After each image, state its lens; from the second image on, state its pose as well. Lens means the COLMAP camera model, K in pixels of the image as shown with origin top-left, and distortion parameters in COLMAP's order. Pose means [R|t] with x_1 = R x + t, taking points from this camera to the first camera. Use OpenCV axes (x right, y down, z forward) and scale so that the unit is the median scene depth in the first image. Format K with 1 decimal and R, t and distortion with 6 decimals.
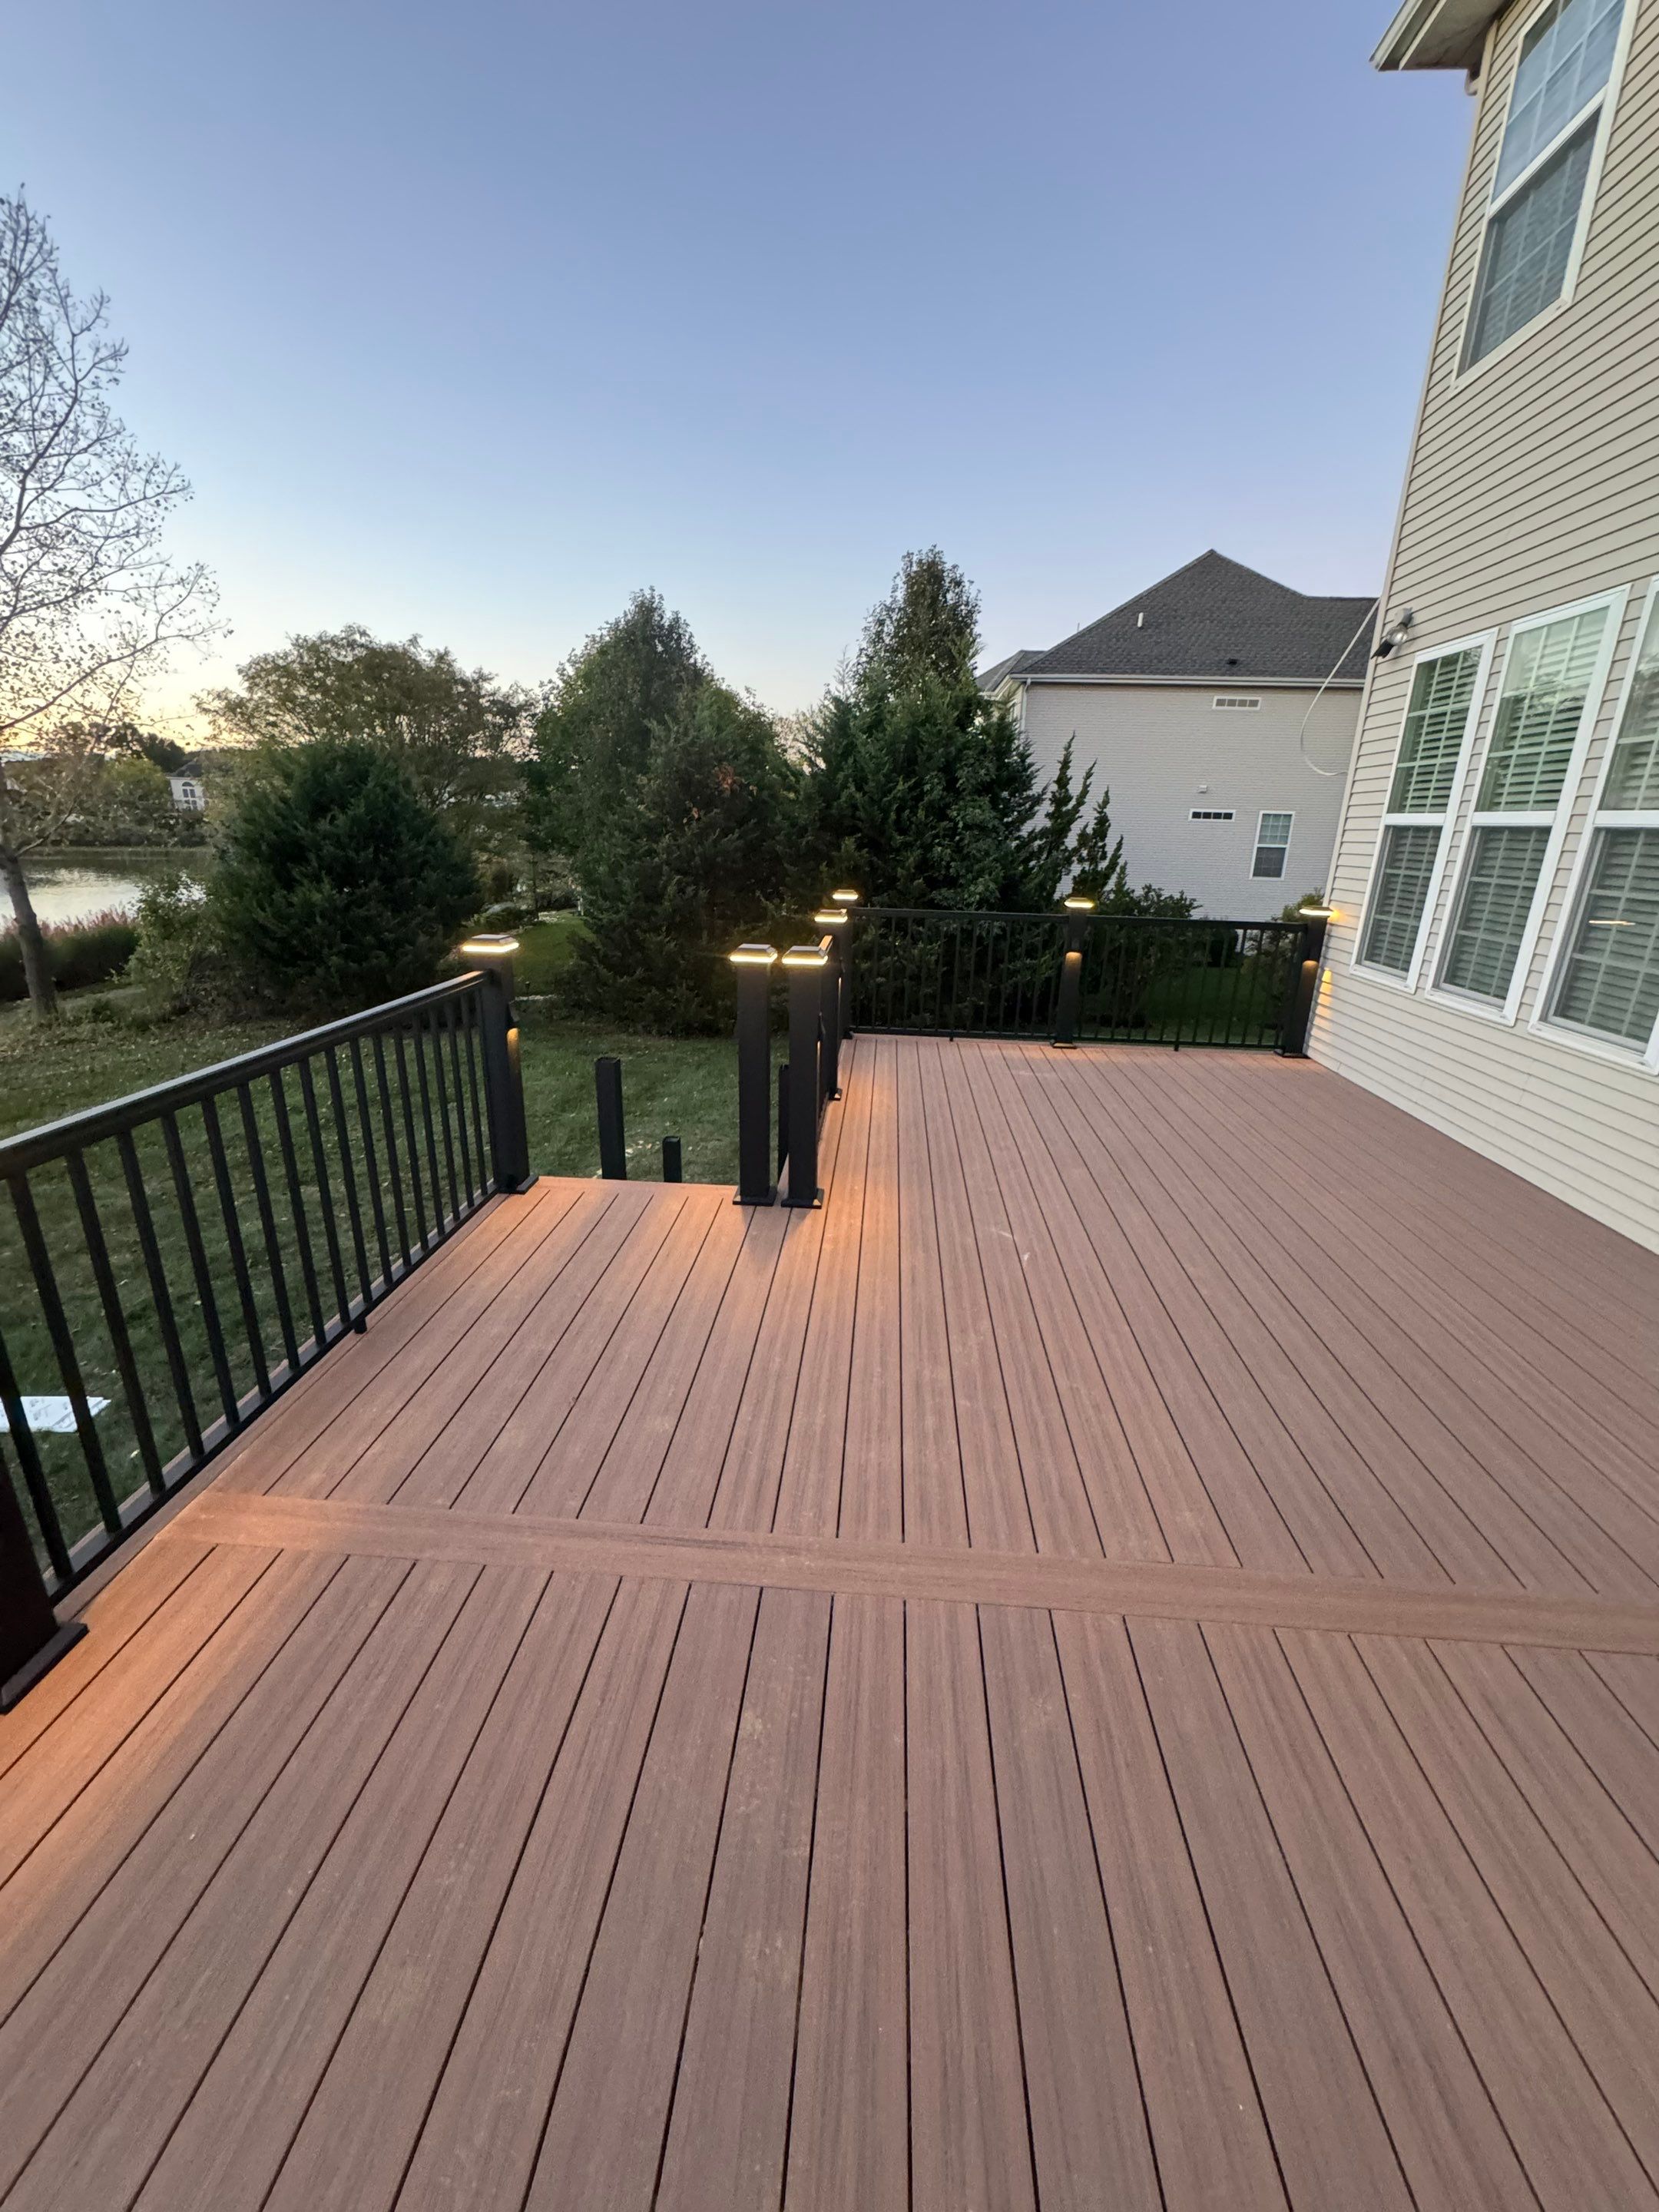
lens RADIAL K [[873.1, 0, 833.3], [0, 873.1, 1102.2], [0, 0, 1]] dist [0.000331, -0.000568]
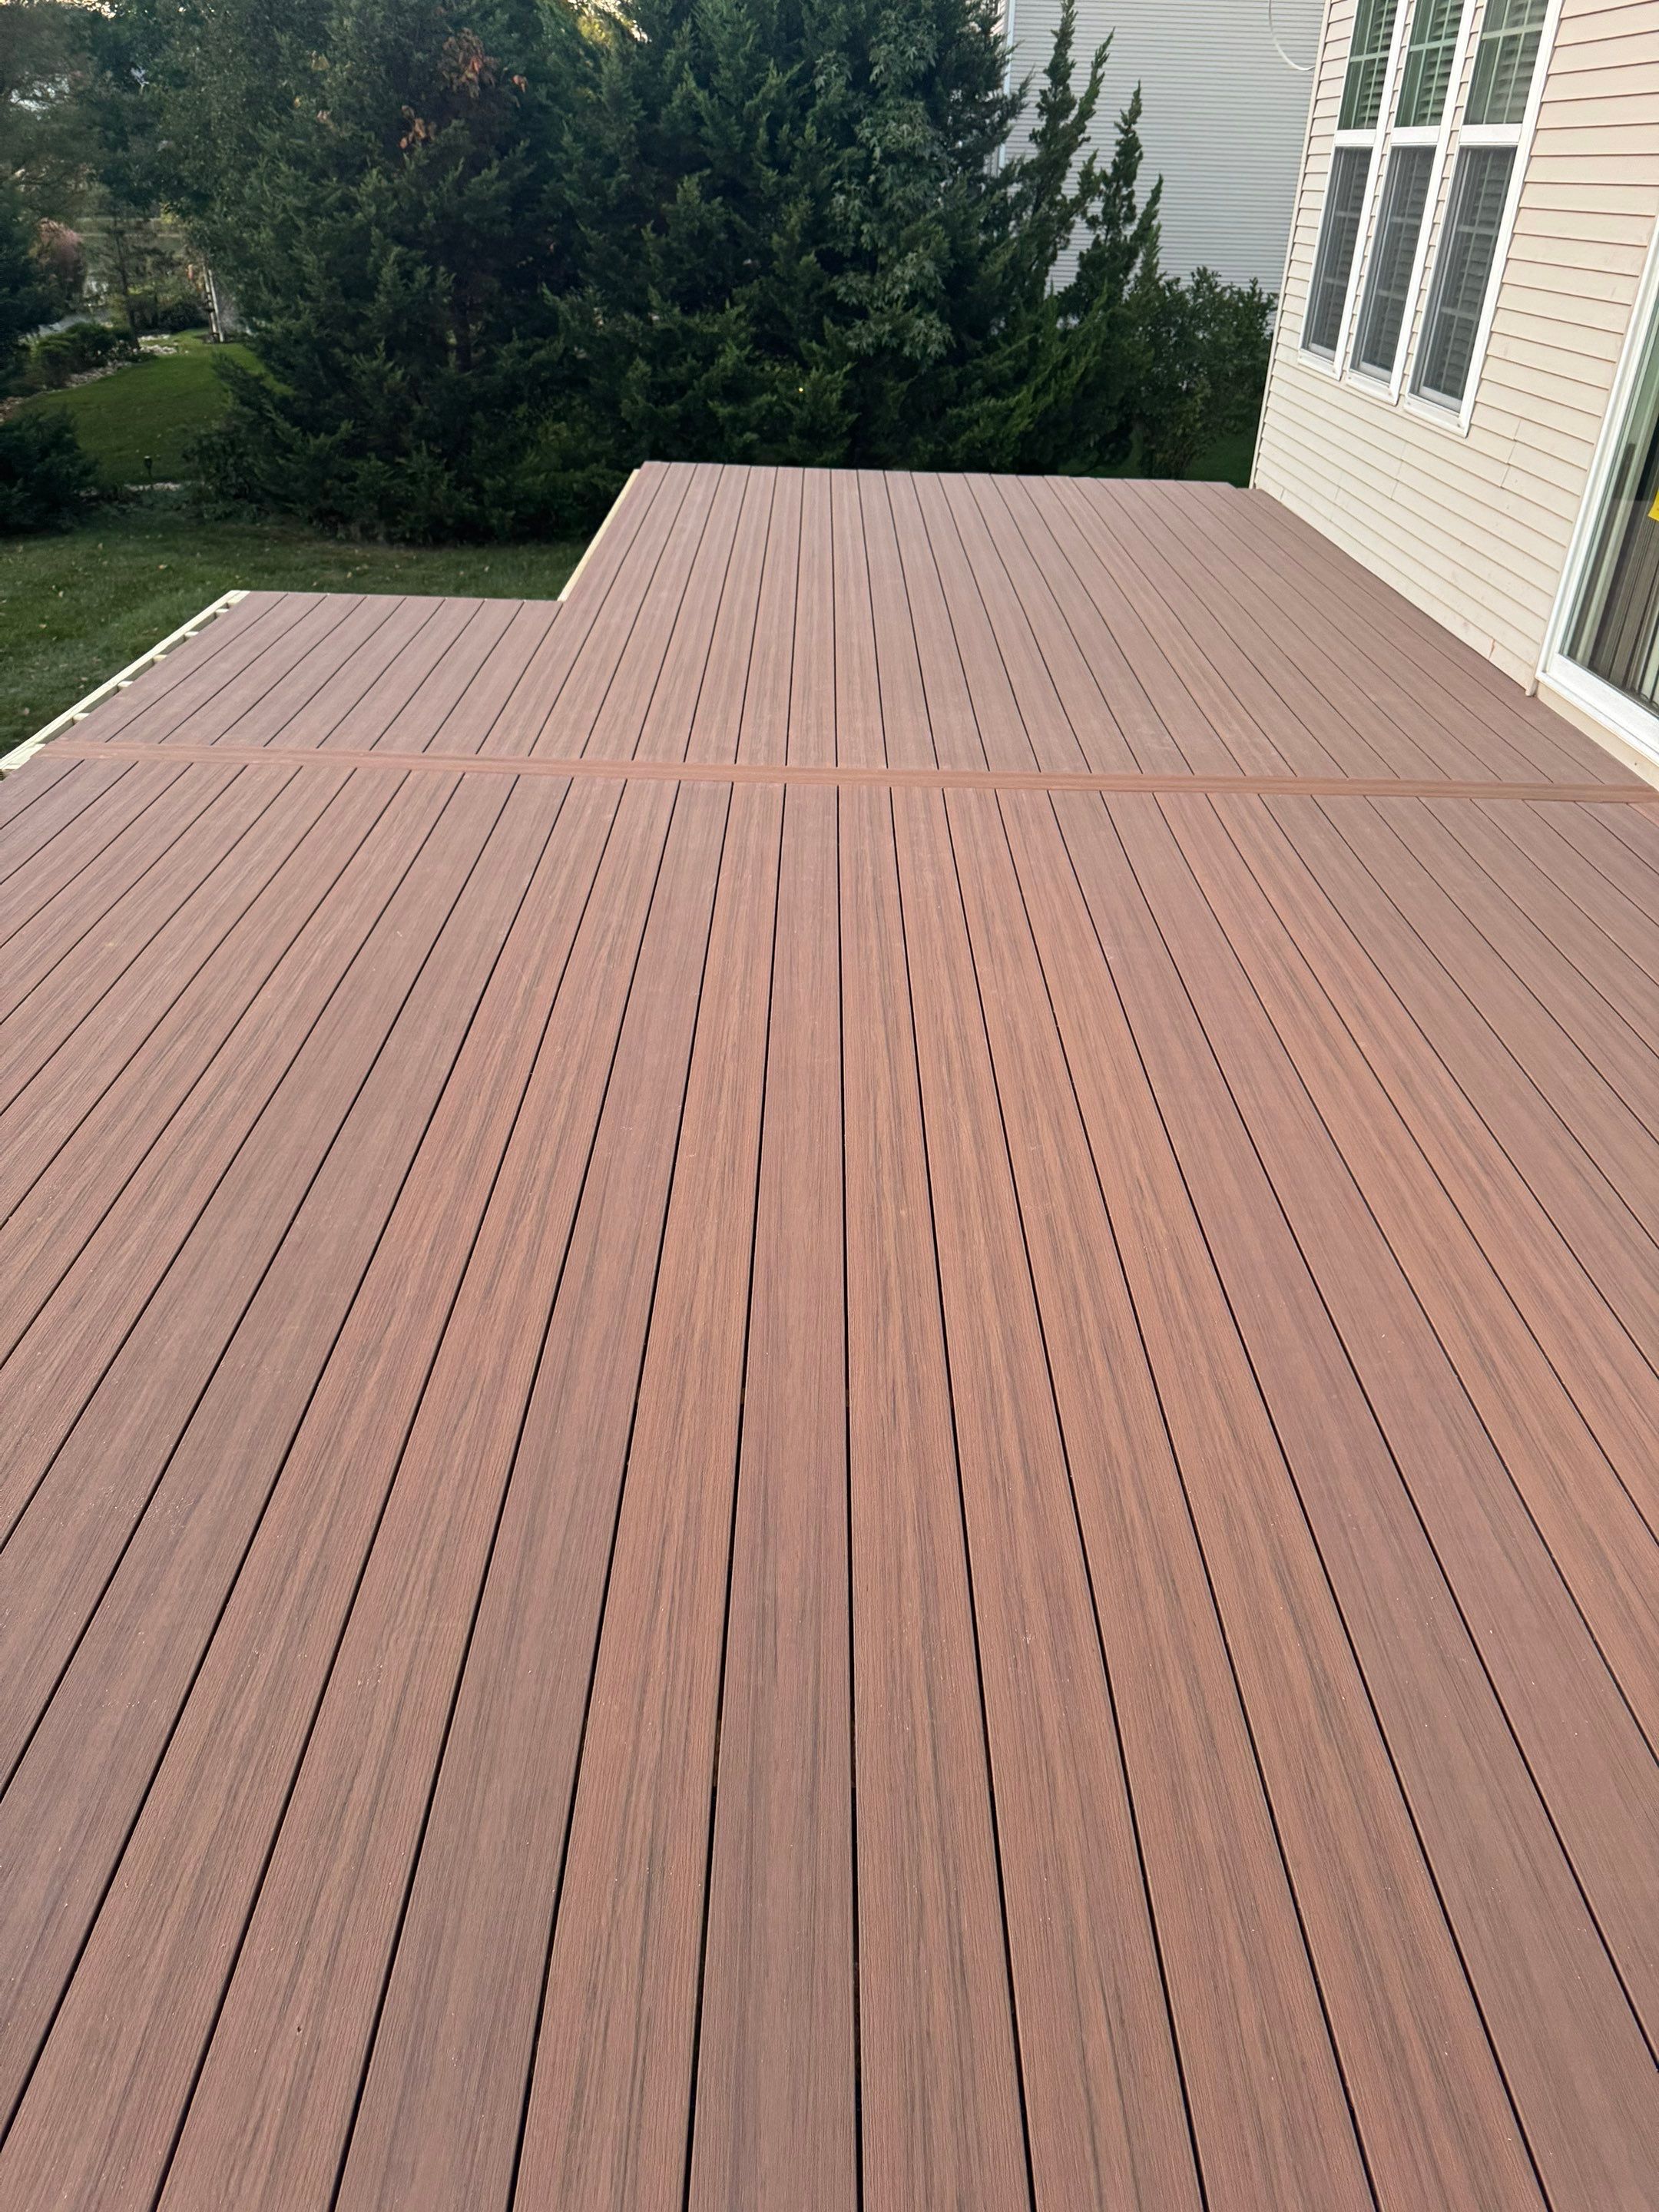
lens RADIAL K [[1555.6, 0, 840.2], [0, 1555.6, 1098.7], [0, 0, 1]] dist [0.028409, -0.027084]
pose [[0.997138, -0.035598, 0.066697, 0.024962], [0.019261, 0.972716, 0.231200, 0.053596], [-0.073108, -0.229253, 0.970617, -0.157336]]
